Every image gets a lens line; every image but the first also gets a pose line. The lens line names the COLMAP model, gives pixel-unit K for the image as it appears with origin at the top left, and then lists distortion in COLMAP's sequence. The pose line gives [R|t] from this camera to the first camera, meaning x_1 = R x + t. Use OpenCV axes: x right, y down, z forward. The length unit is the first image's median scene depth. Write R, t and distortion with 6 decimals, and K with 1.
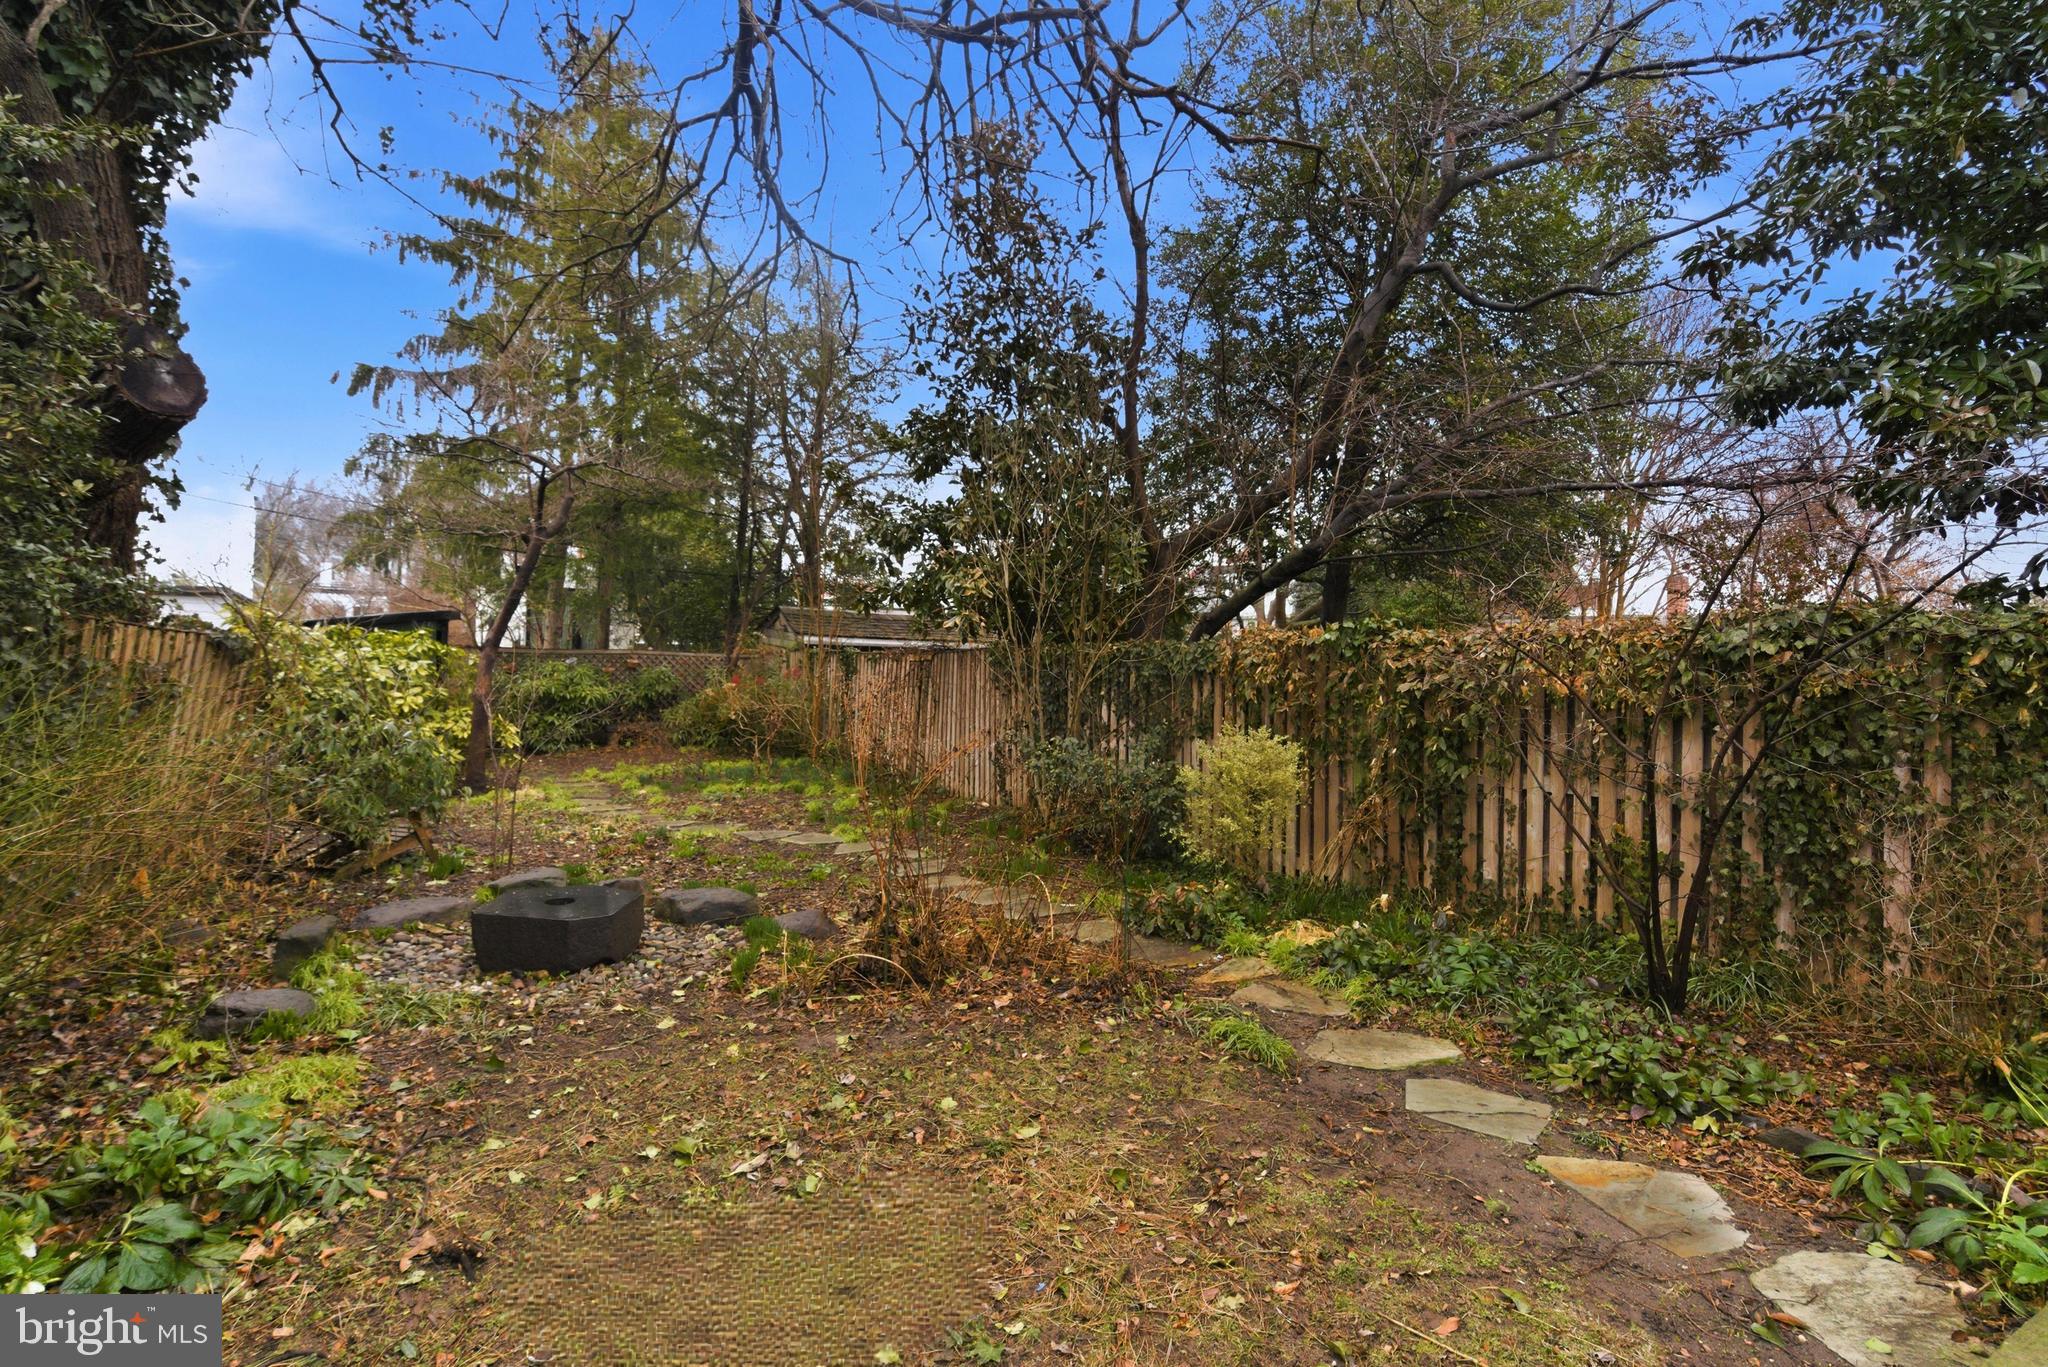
lens RADIAL K [[950.4, 0, 1029.2], [0, 950.4, 668.8], [0, 0, 1]] dist [0.013516, -0.000480]
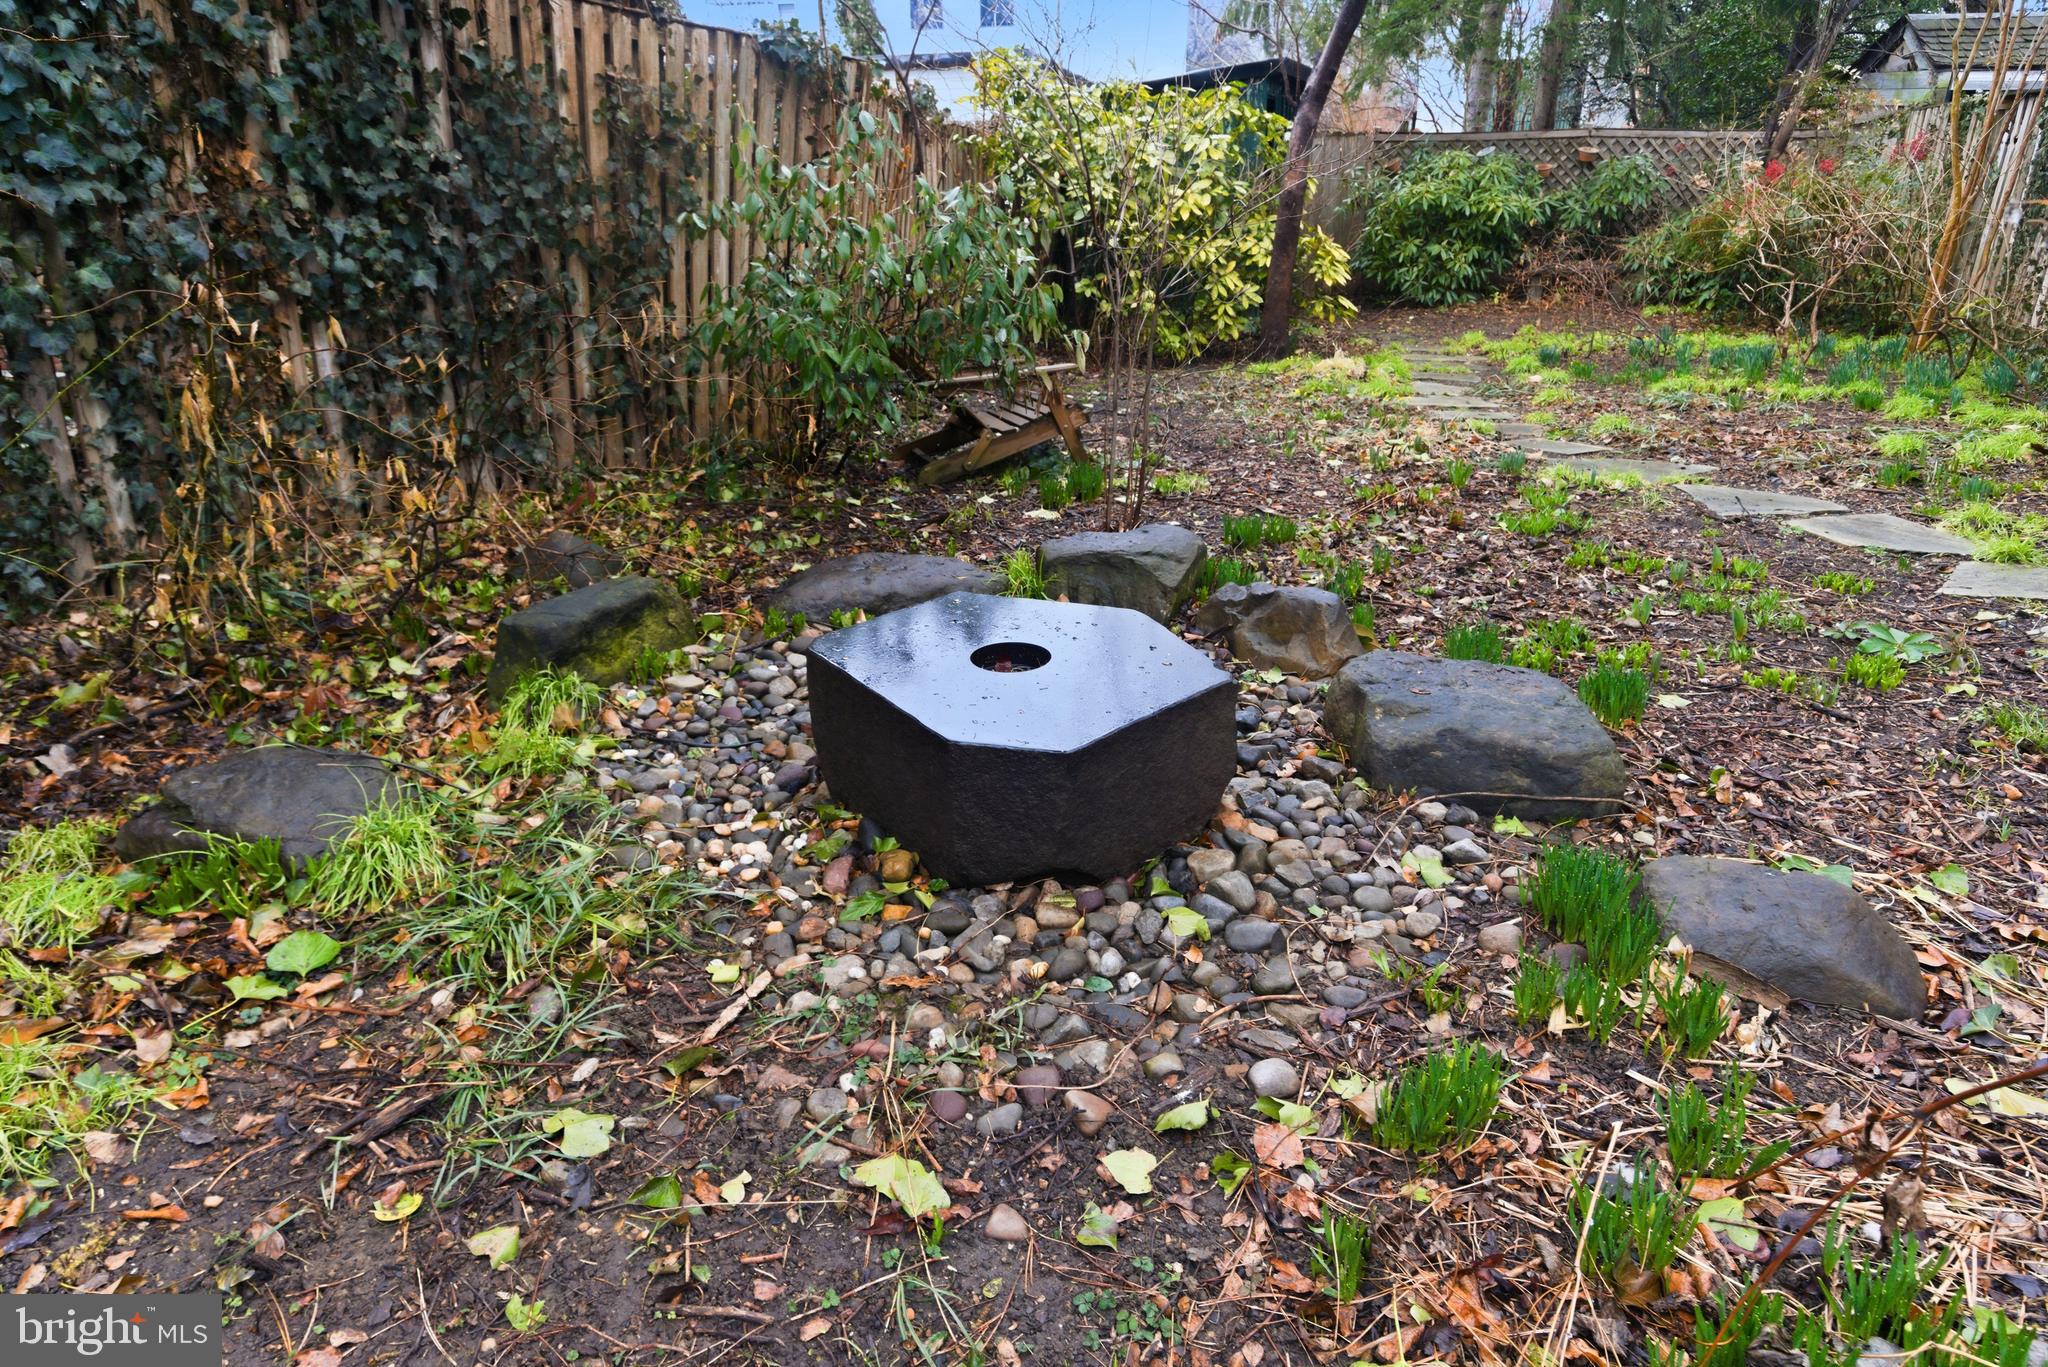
lens RADIAL K [[1175.9, 0, 1024.0], [0, 1175.9, 683.5], [0, 0, 1]] dist [-0.007738, -0.002065]
pose [[0.658640, 0.261129, -0.705694, -0.083982], [0.020025, 0.931437, 0.363351, 0.044276], [0.752192, -0.253450, 0.608252, 0.346430]]
